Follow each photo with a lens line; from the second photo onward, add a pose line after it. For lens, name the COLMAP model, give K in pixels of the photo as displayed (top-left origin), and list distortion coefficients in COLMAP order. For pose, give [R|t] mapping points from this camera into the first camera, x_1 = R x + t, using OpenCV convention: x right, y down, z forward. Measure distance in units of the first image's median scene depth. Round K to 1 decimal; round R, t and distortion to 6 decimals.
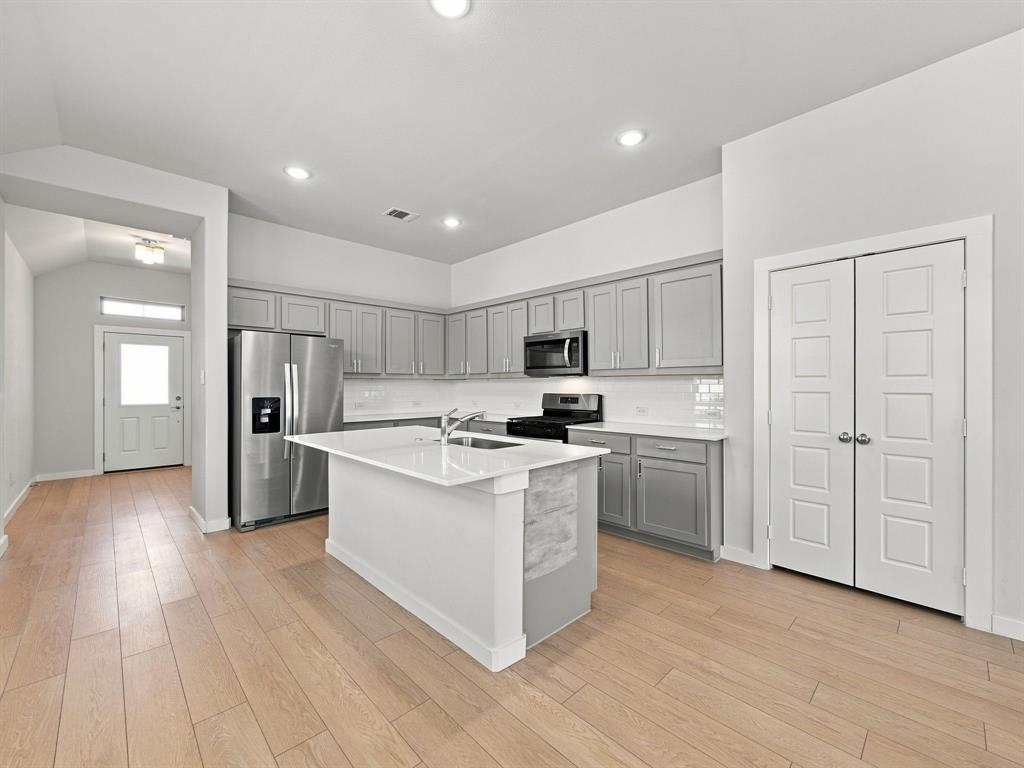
lens RADIAL K [[429.0, 0, 512.0], [0, 429.0, 384.0], [0, 0, 1]] dist [-0.000821, 0.000422]
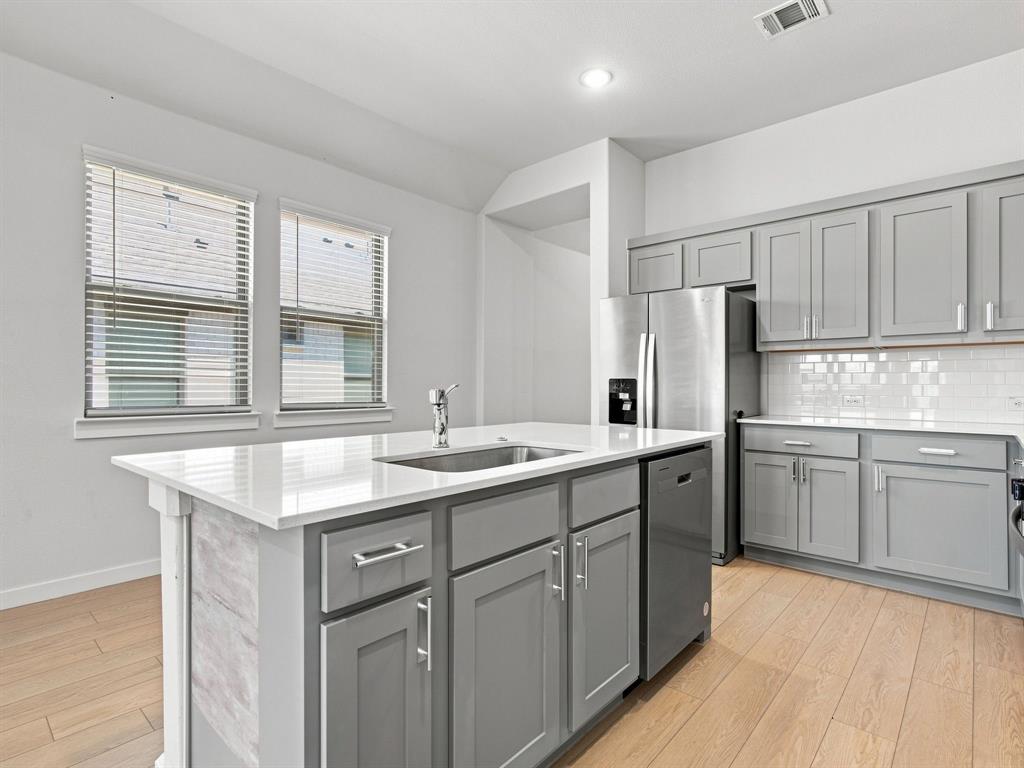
lens RADIAL K [[521.5, 0, 512.0], [0, 521.5, 384.0], [0, 0, 1]] dist [-0.000116, -0.000146]
pose [[0.080432, 0.000791, -0.996760, 0.346367], [0.002838, 0.999995, 0.001022, 0.036822], [0.996756, -0.002911, 0.080429, 0.669836]]
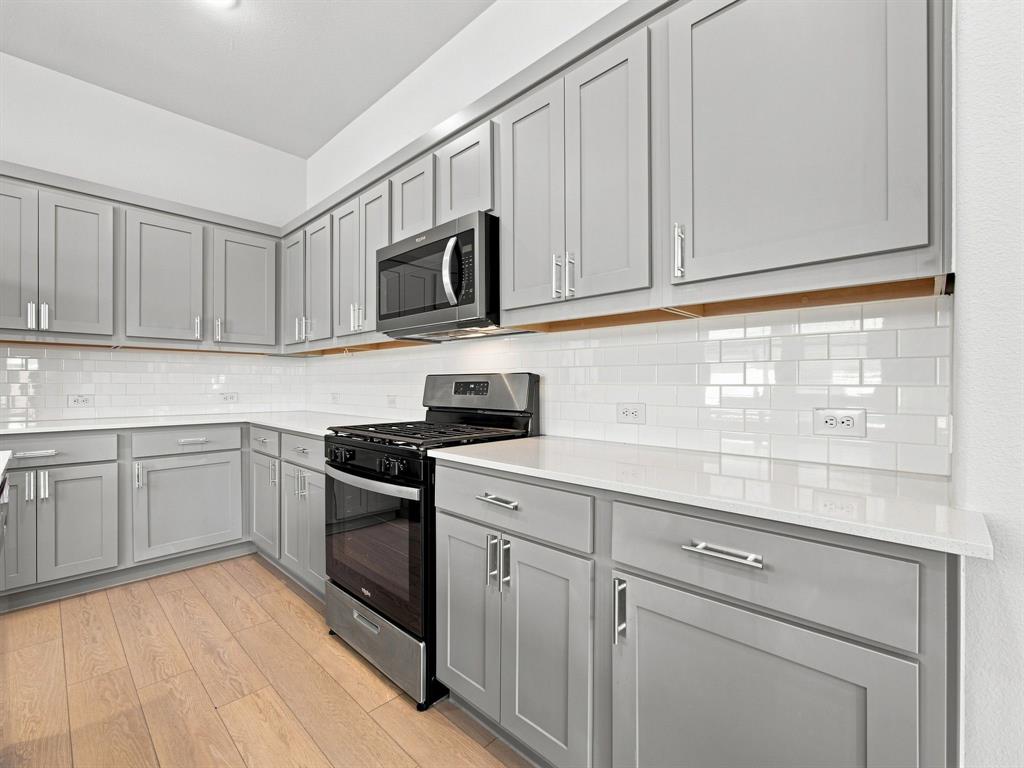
lens RADIAL K [[450.5, 0, 512.0], [0, 450.5, 384.0], [0, 0, 1]] dist [-0.002585, -0.000145]
pose [[0.998890, 0.005485, 0.046793, 0.170746], [-0.005655, 0.999978, 0.003501, 0.035025], [-0.046772, -0.003762, 0.998898, 0.573853]]
